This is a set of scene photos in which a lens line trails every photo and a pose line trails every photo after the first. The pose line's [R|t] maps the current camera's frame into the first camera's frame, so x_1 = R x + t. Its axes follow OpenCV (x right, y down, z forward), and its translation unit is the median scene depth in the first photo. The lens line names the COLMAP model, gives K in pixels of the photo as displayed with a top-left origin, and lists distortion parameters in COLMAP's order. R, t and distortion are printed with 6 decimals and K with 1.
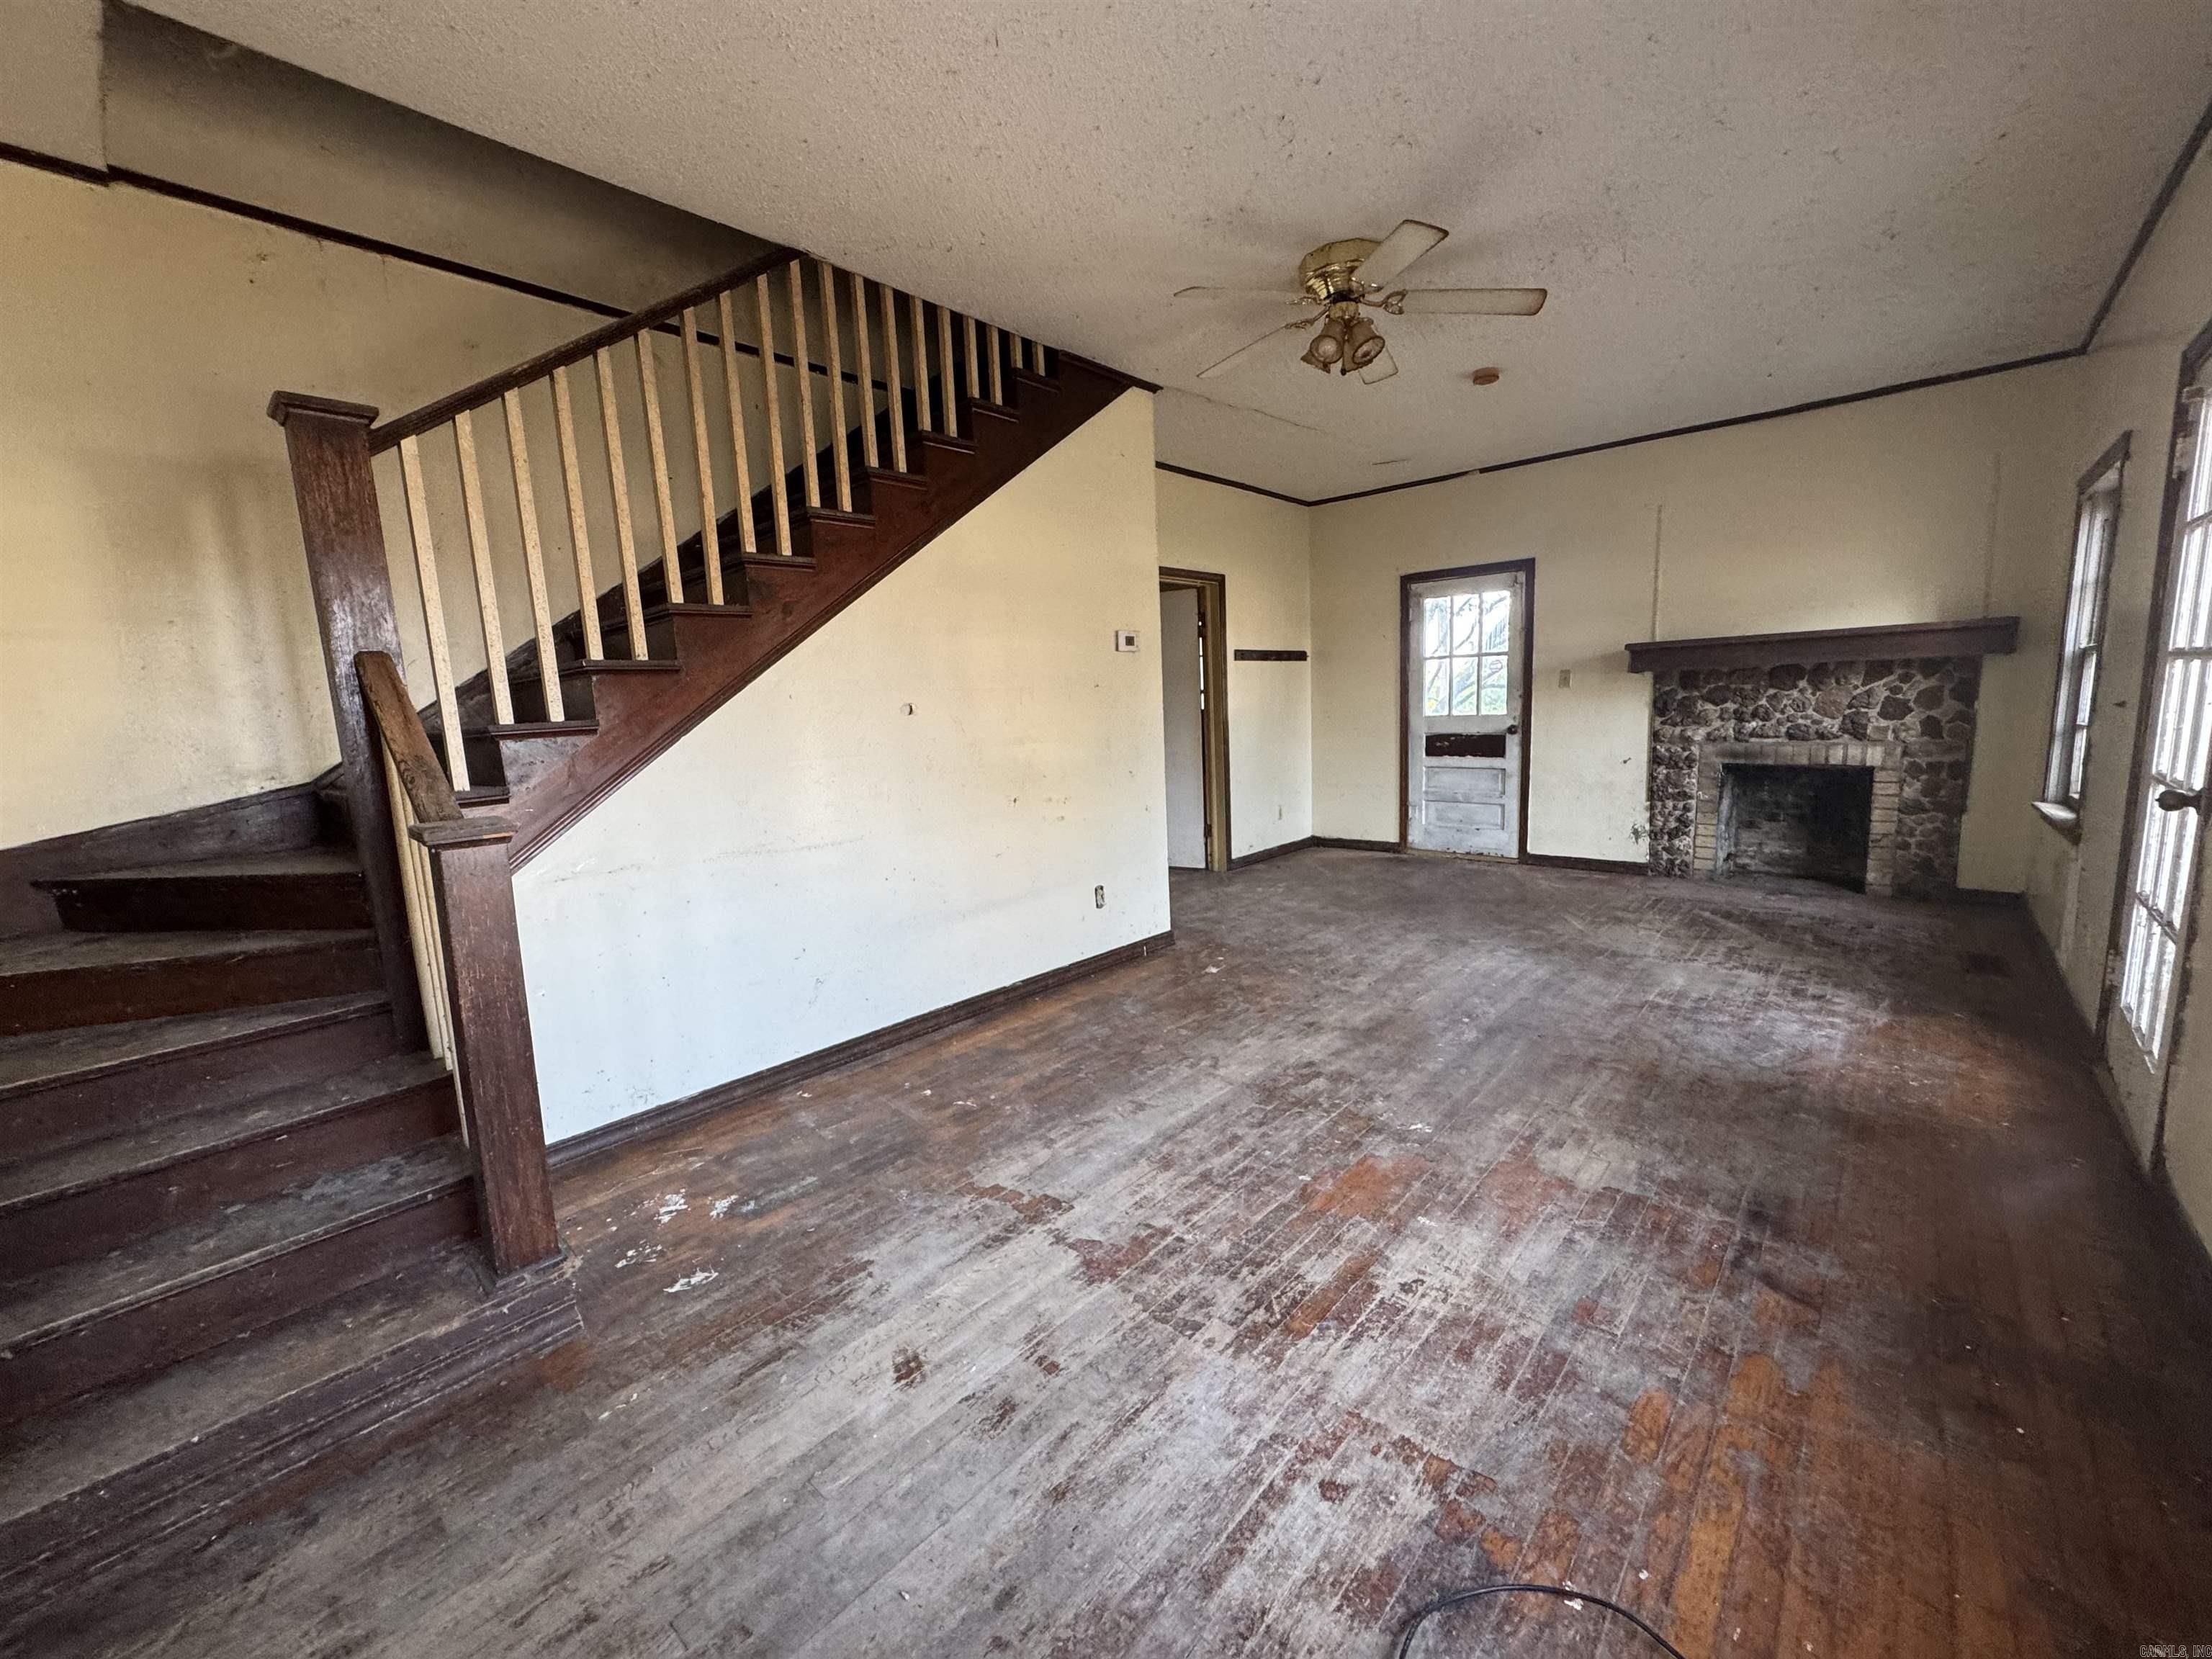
lens RADIAL K [[882.8, 0, 1108.9], [0, 882.8, 825.5], [0, 0, 1]] dist [-0.001789, -0.000008]
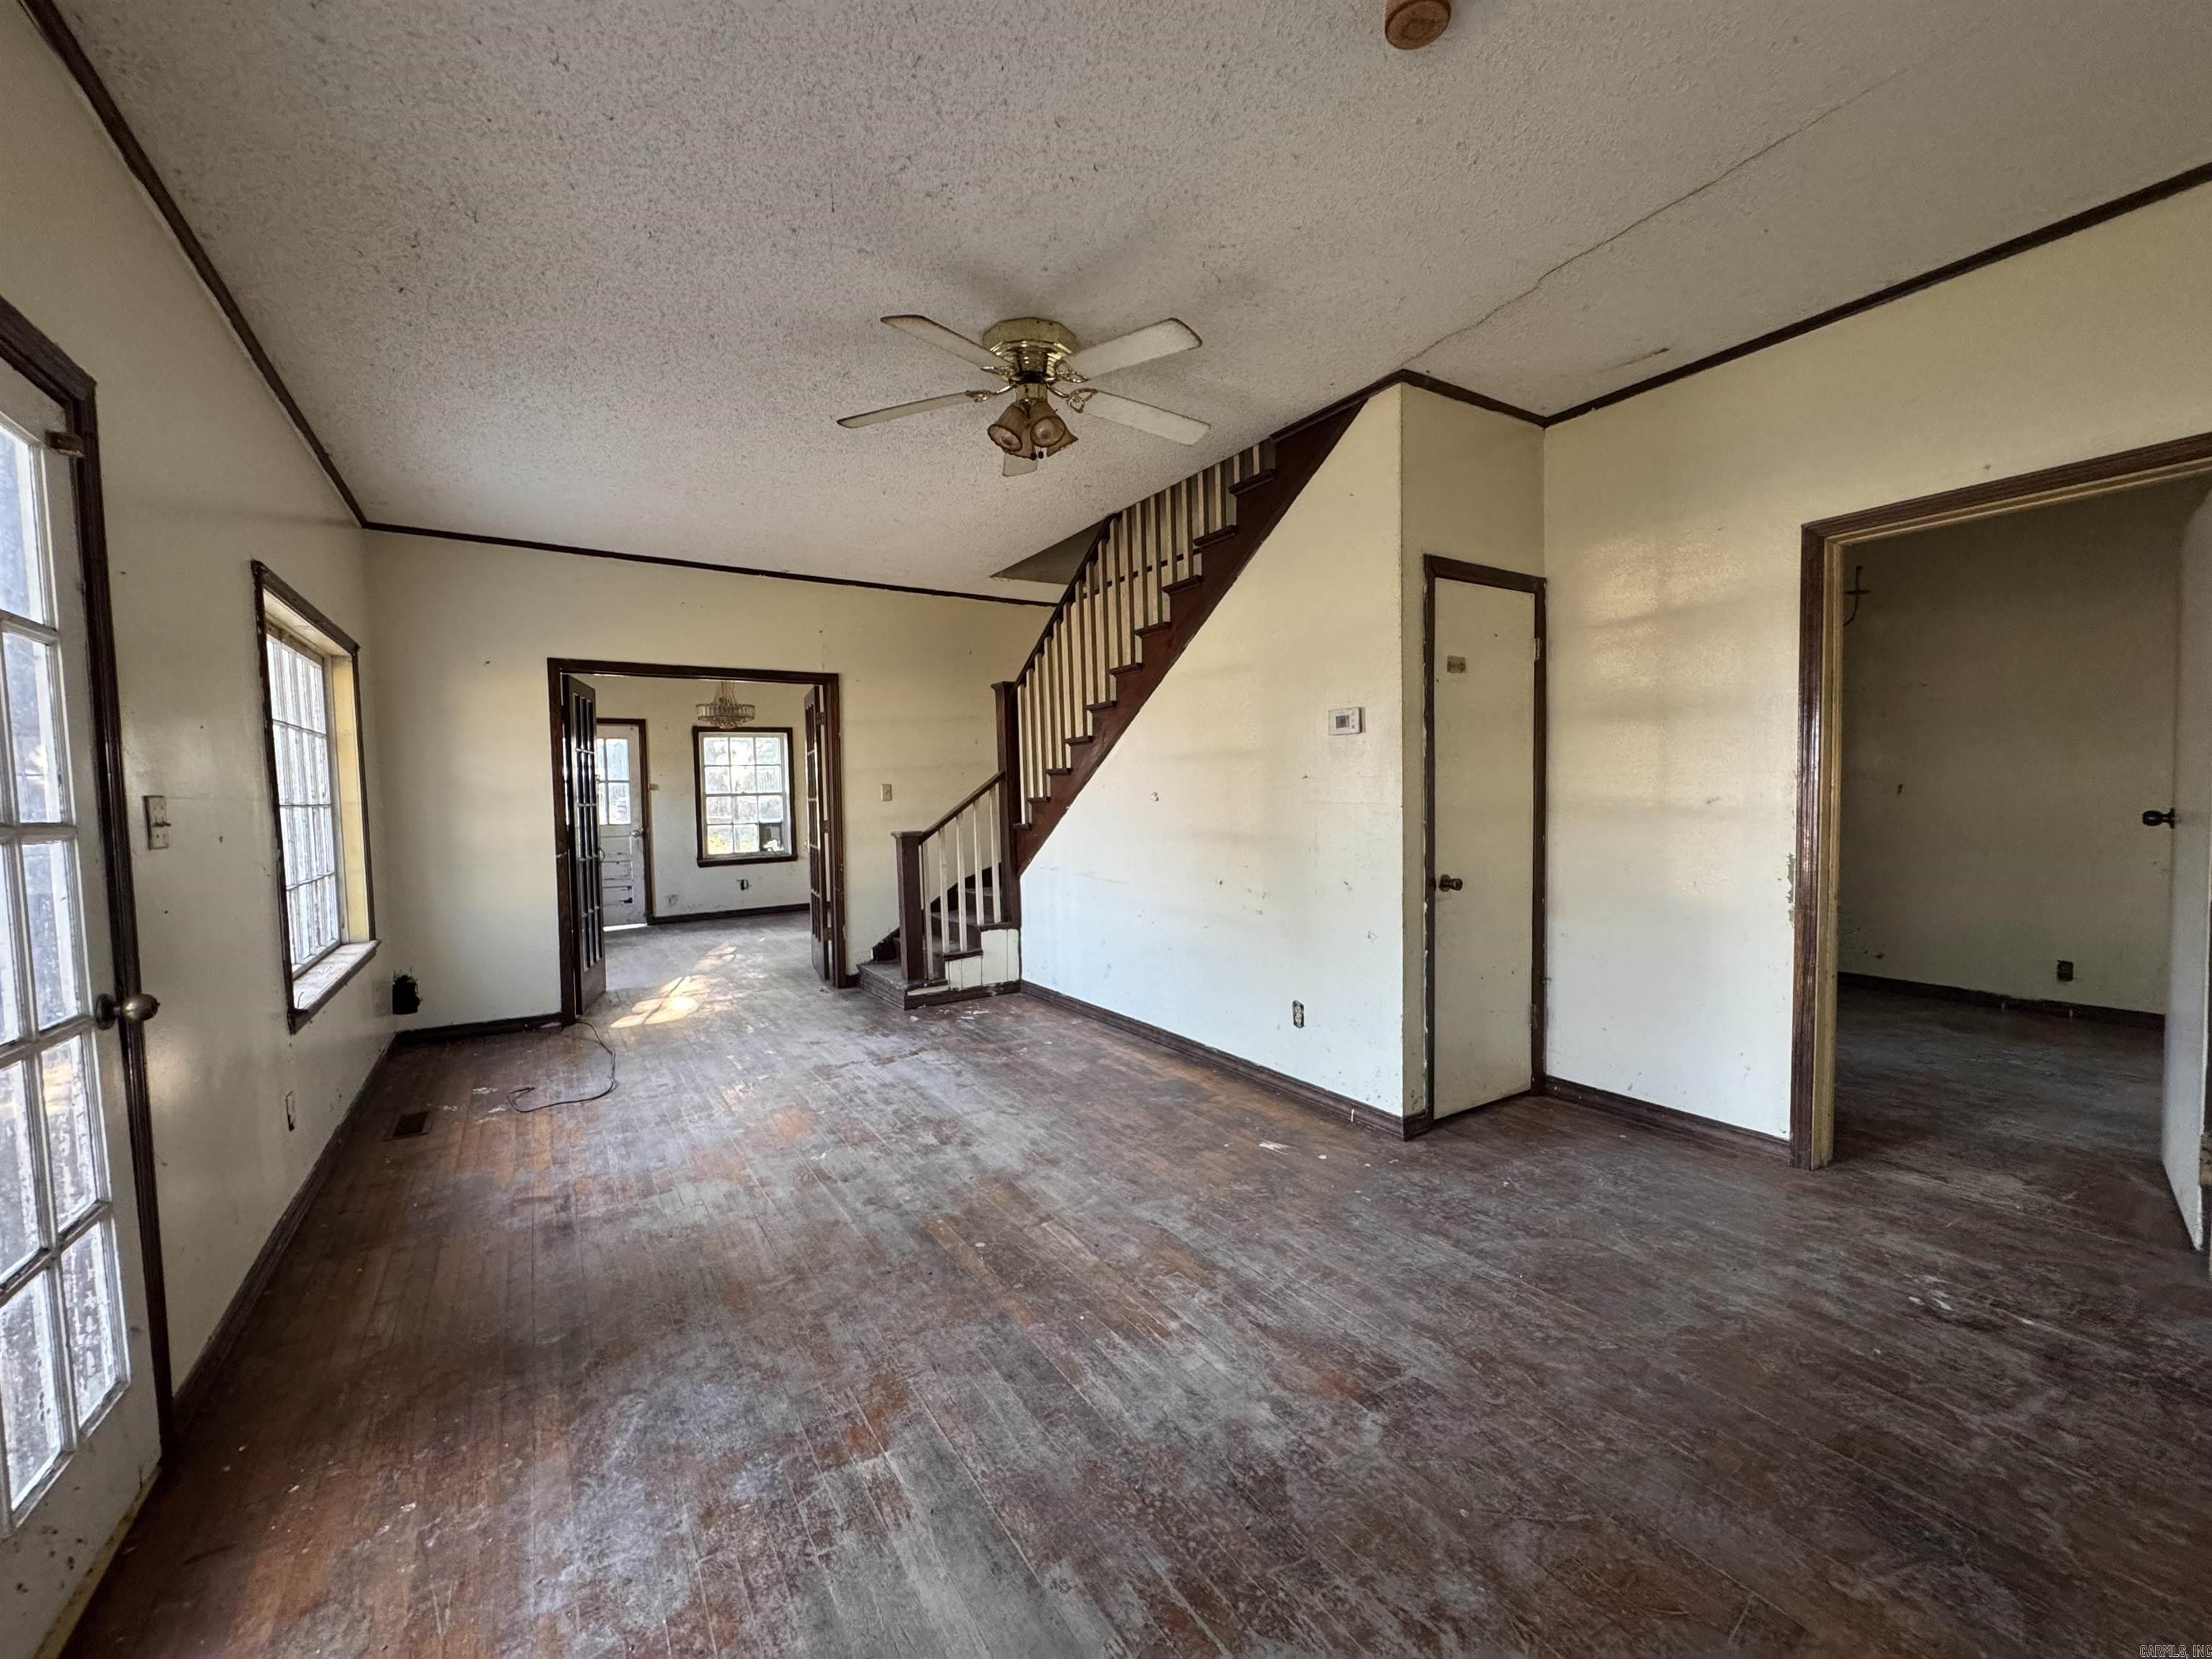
lens RADIAL K [[882.8, 0, 1106.0], [0, 882.8, 829.5], [0, 0, 1]] dist [-0.001207, 0.000113]
pose [[-0.258975, 0.088435, -0.961827, 1.202306], [-0.100274, 0.987957, 0.117836, -0.256483], [0.960665, 0.126963, -0.246988, 1.400207]]
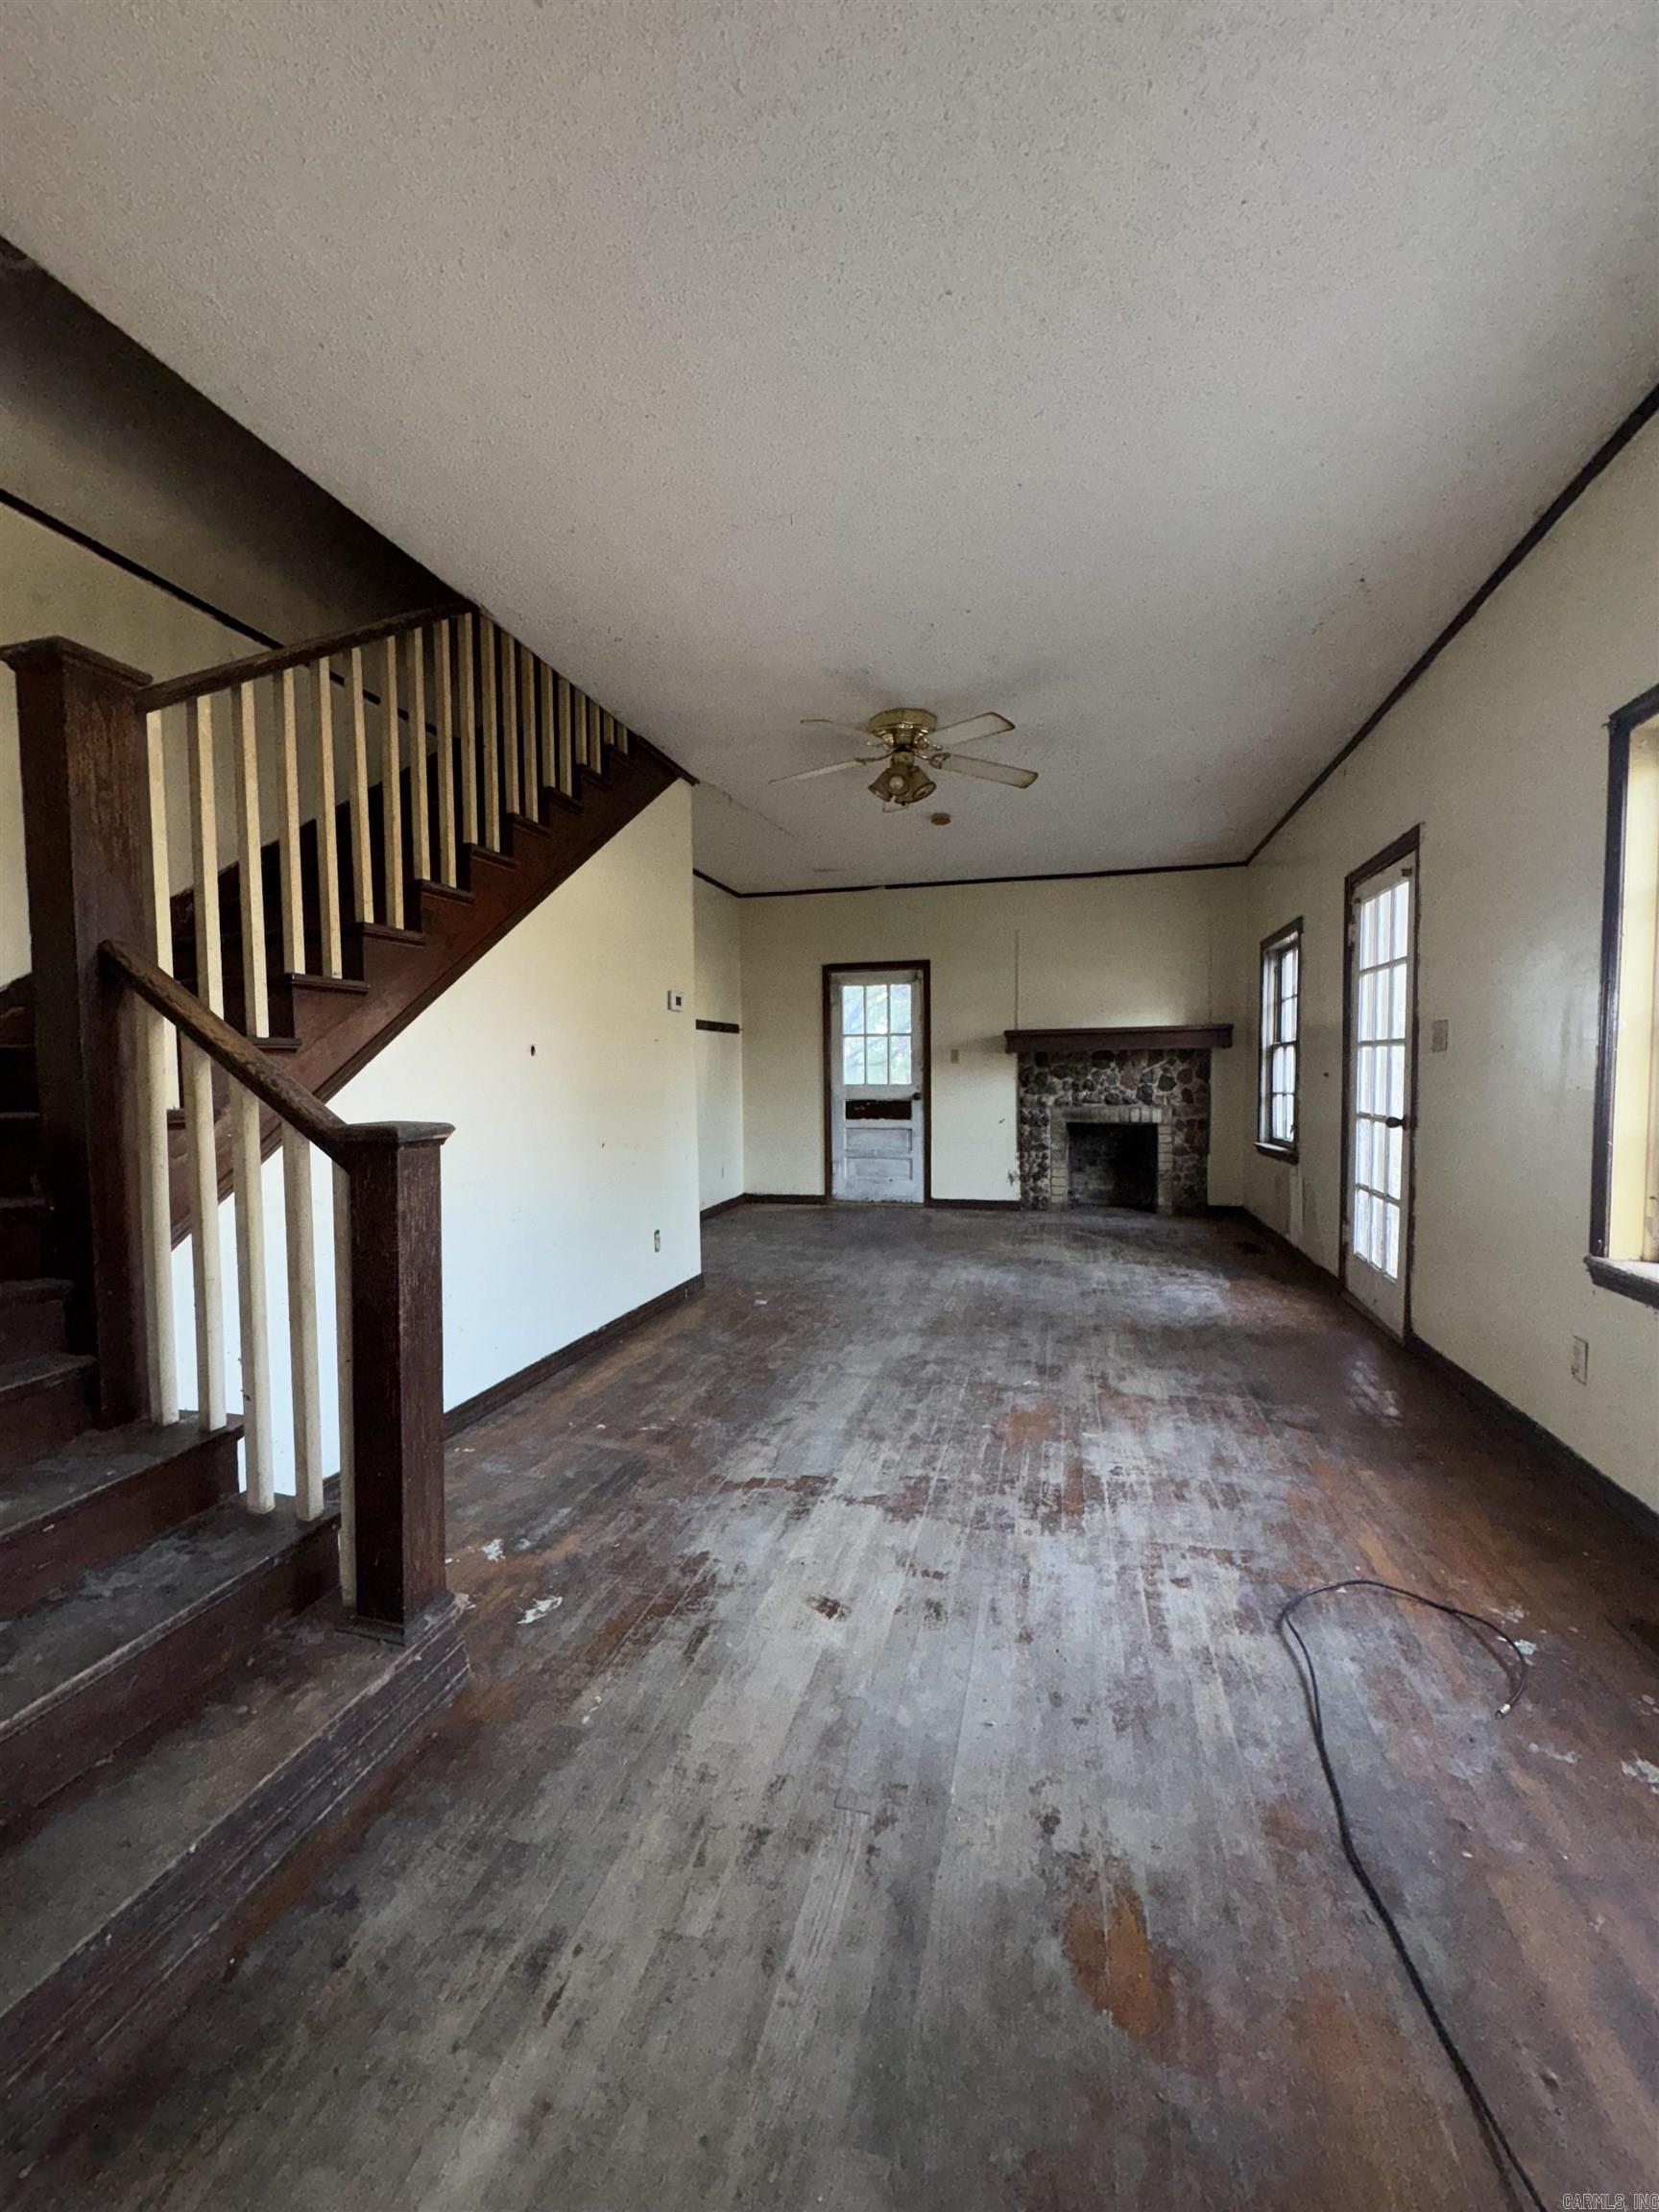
lens RADIAL K [[882.8, 0, 830.5], [0, 882.8, 1106.9], [0, 0, 1]] dist [-0.001789, -0.000008]
pose [[0.888266, 0.012197, 0.459167, -0.427458], [0.039729, 0.993861, -0.103256, 0.055320], [-0.457607, 0.109961, 0.882329, -0.037067]]
